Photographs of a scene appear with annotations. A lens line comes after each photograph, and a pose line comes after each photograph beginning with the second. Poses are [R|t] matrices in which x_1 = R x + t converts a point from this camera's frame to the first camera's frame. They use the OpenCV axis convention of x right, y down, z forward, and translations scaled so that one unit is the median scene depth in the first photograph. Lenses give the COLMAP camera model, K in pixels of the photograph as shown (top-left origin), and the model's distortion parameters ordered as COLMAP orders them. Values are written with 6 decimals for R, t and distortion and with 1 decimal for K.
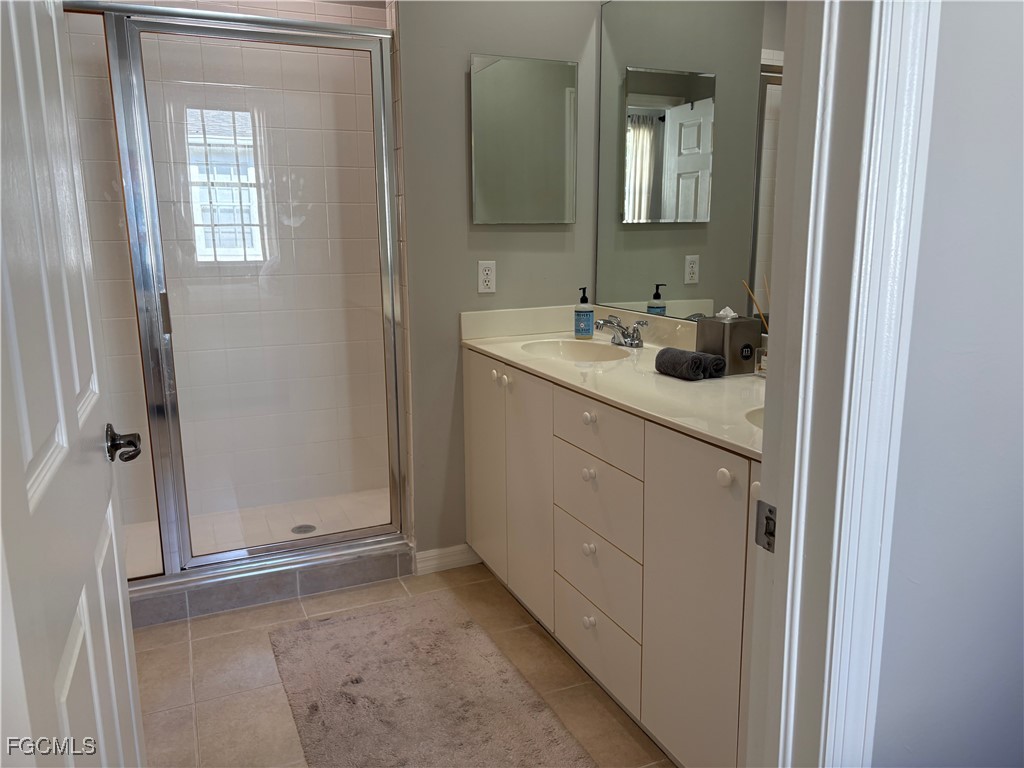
lens RADIAL K [[769.8, 0, 512.5], [0, 769.8, 383.7], [0, 0, 1]] dist [0.013598, 0.003091]
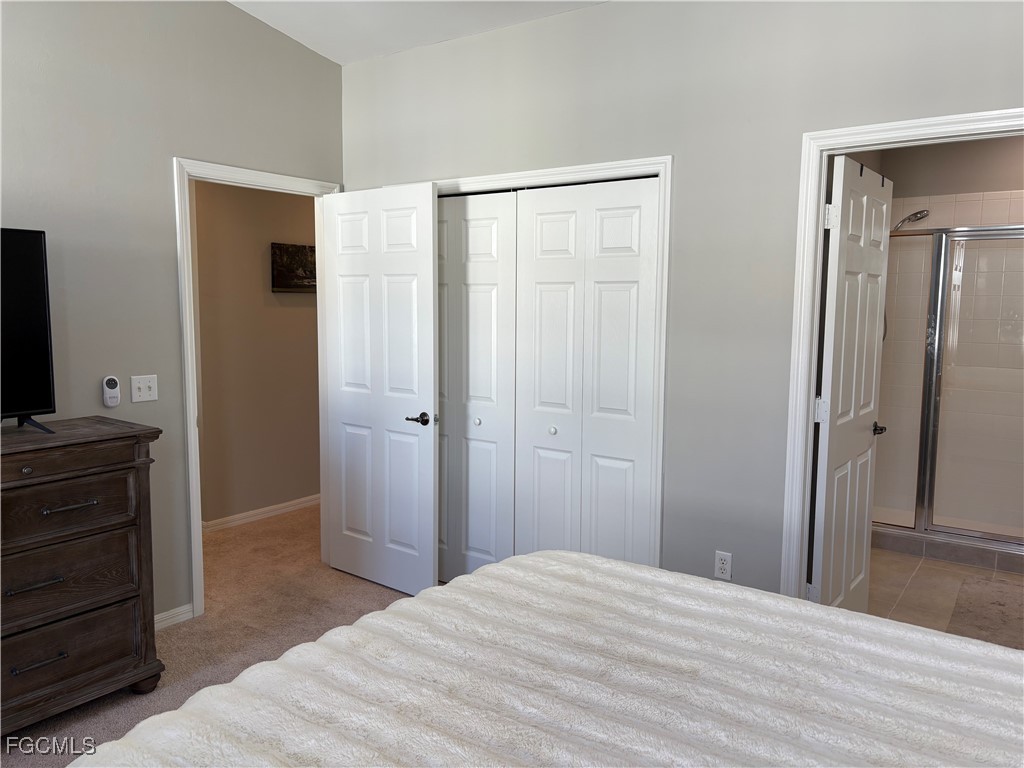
lens RADIAL K [[769.8, 0, 511.5], [0, 769.8, 382.8], [0, 0, 1]] dist [0.013598, 0.003091]
pose [[0.506432, 0.105618, -0.855787, 0.583798], [-0.174760, 0.984445, 0.018078, 0.045610], [0.844385, 0.140402, 0.517012, -0.775408]]
